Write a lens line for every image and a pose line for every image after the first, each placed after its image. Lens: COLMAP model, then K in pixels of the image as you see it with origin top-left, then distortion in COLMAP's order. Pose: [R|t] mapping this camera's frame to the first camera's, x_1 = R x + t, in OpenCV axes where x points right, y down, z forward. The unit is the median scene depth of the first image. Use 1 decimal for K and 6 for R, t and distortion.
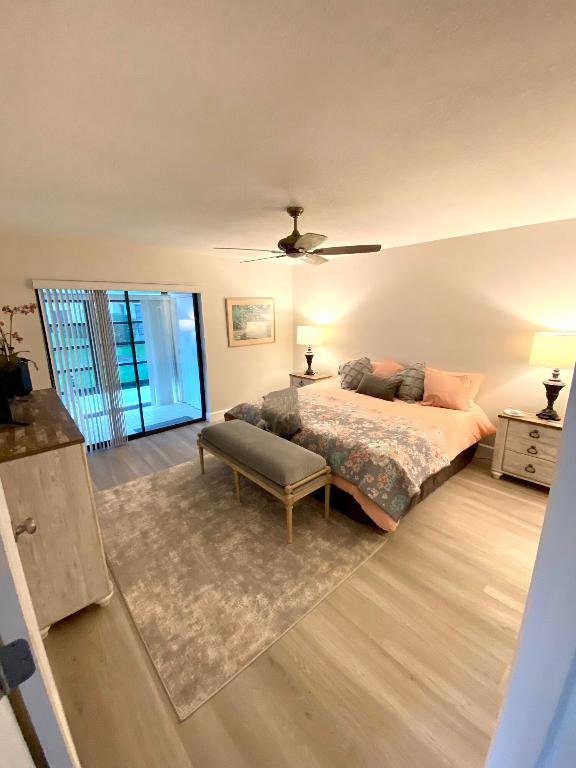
lens RADIAL K [[315.3, 0, 287.9], [0, 315.3, 383.3], [0, 0, 1]] dist [0.002727, -0.000105]
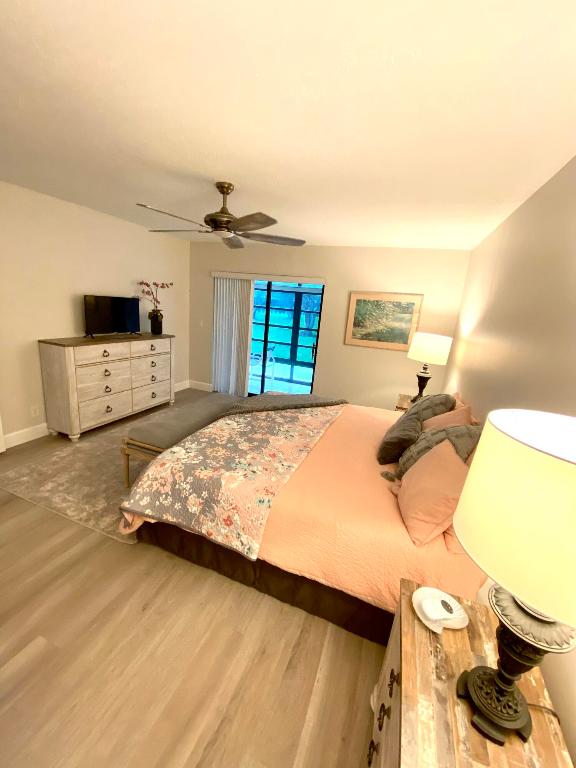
lens RADIAL K [[315.3, 0, 285.8], [0, 315.3, 384.3], [0, 0, 1]] dist [0.002727, -0.000105]
pose [[0.454284, 0.274396, -0.847545, 0.763284], [-0.288980, 0.945326, 0.151160, -0.128922], [0.842684, 0.176255, 0.508741, 0.557456]]
